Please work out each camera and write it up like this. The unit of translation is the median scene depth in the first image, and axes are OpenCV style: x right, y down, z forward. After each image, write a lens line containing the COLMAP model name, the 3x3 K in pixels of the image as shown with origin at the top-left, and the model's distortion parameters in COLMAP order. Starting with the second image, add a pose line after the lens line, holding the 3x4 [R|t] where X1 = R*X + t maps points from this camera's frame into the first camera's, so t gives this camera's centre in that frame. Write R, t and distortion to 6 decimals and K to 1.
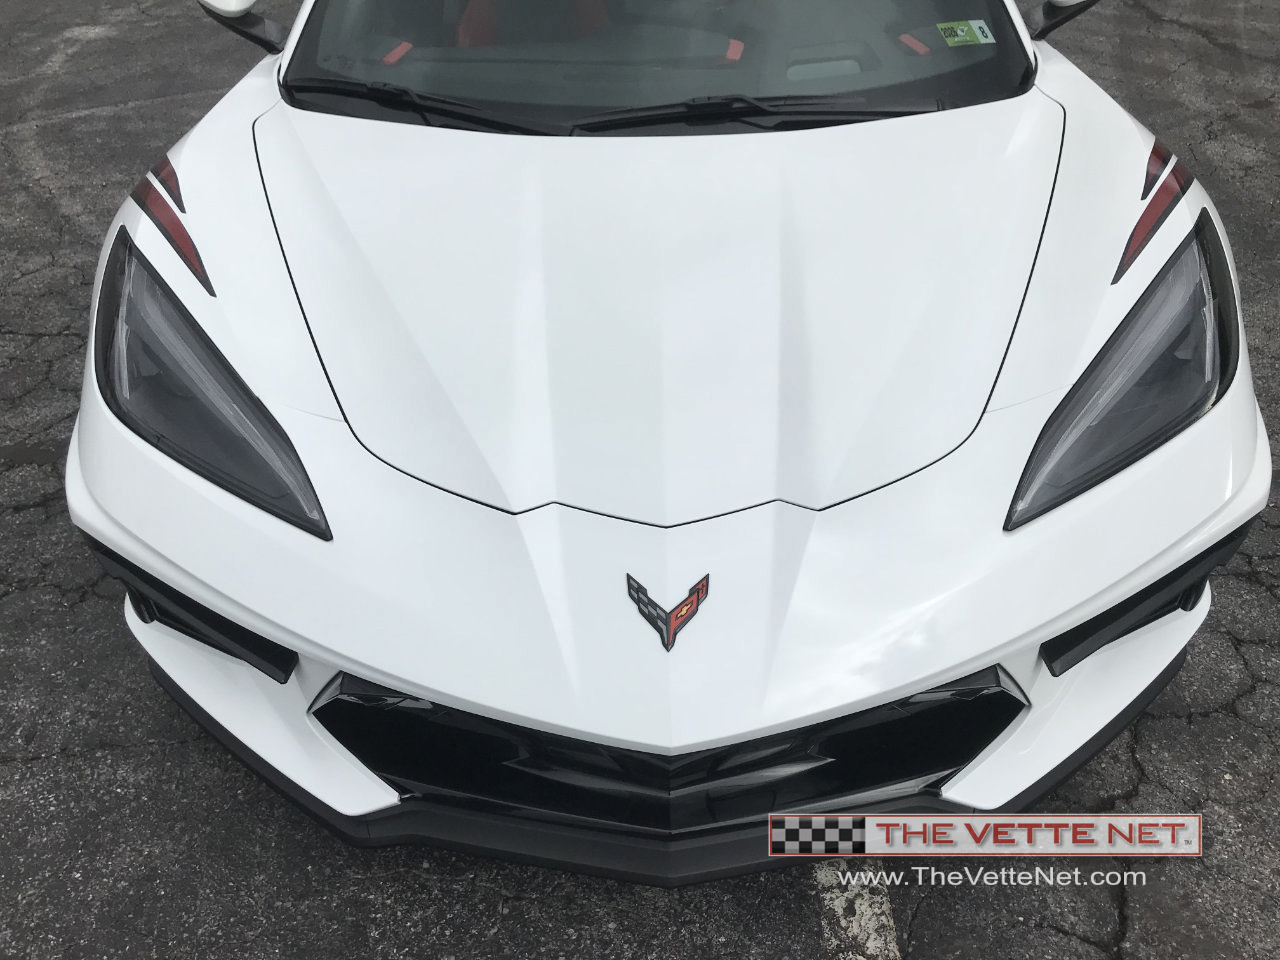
lens RADIAL K [[1065.1, 0, 644.3], [0, 1065.1, 470.0], [0, 0, 1]] dist [0.047744, -0.058211]
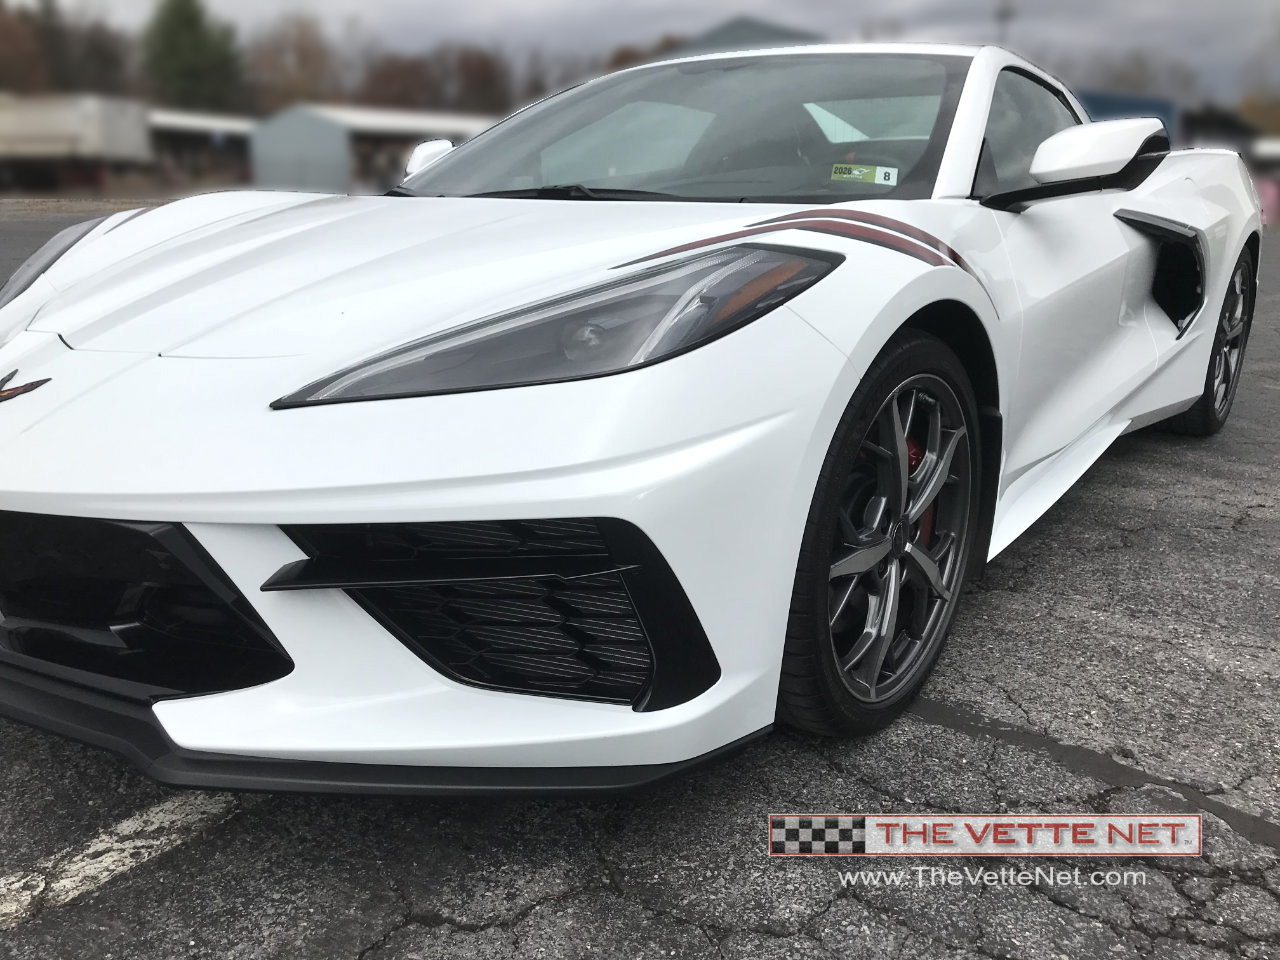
lens RADIAL K [[1065.1, 0, 642.3], [0, 1065.1, 468.0], [0, 0, 1]] dist [0.047744, -0.058211]
pose [[0.787211, 0.173375, -0.591810, 0.999198], [-0.393102, 0.880496, -0.264947, 0.193210], [0.475152, 0.441211, 0.761291, 0.411567]]
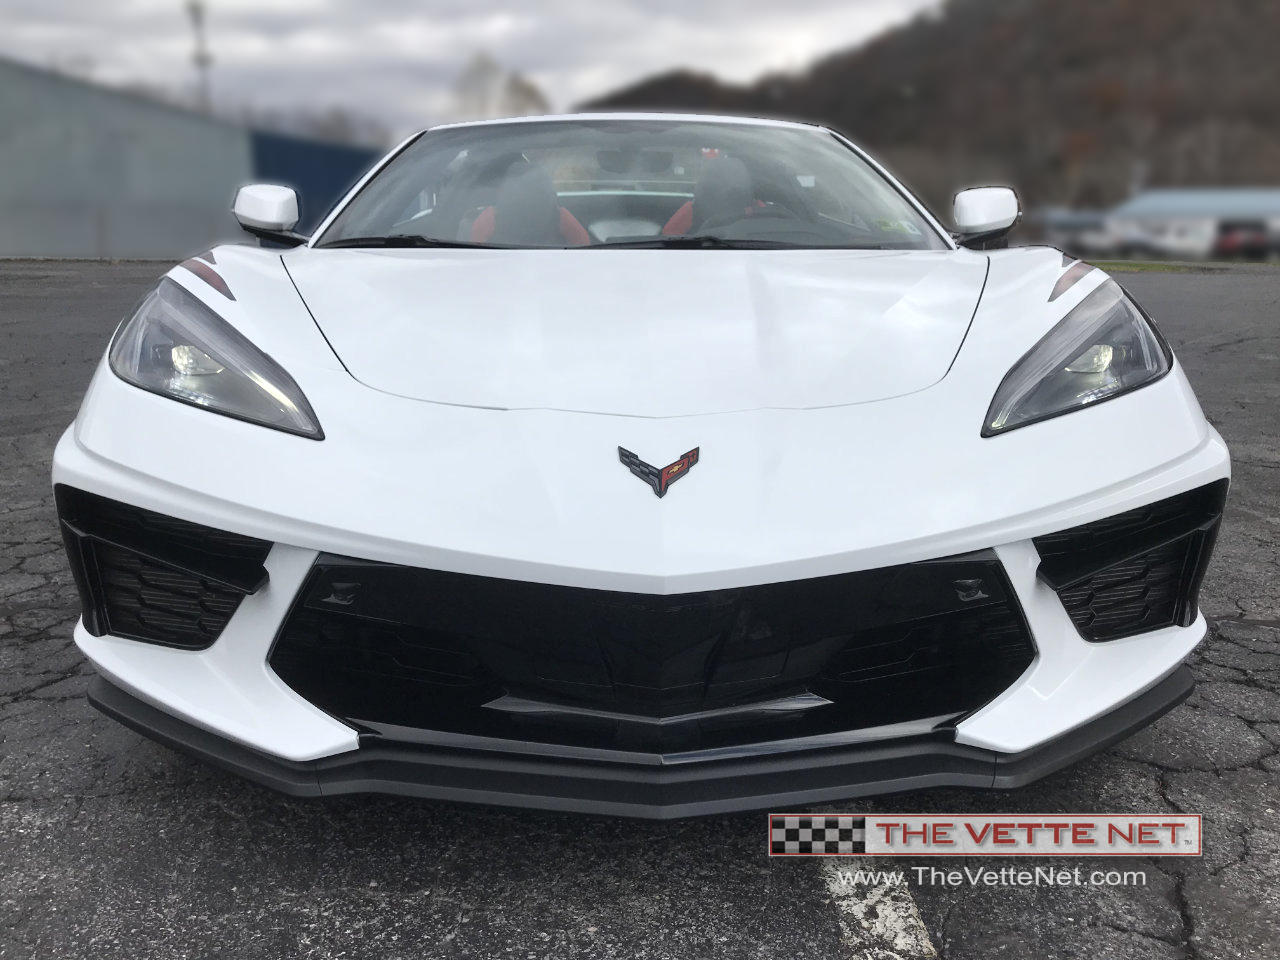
lens RADIAL K [[1065.1, 0, 647.5], [0, 1065.1, 459.9], [0, 0, 1]] dist [0.047744, -0.058211]
pose [[0.999332, 0.010241, 0.035086, -0.020080], [0.006318, 0.897089, -0.441804, 0.463143], [-0.036000, 0.441731, 0.896425, 0.081638]]
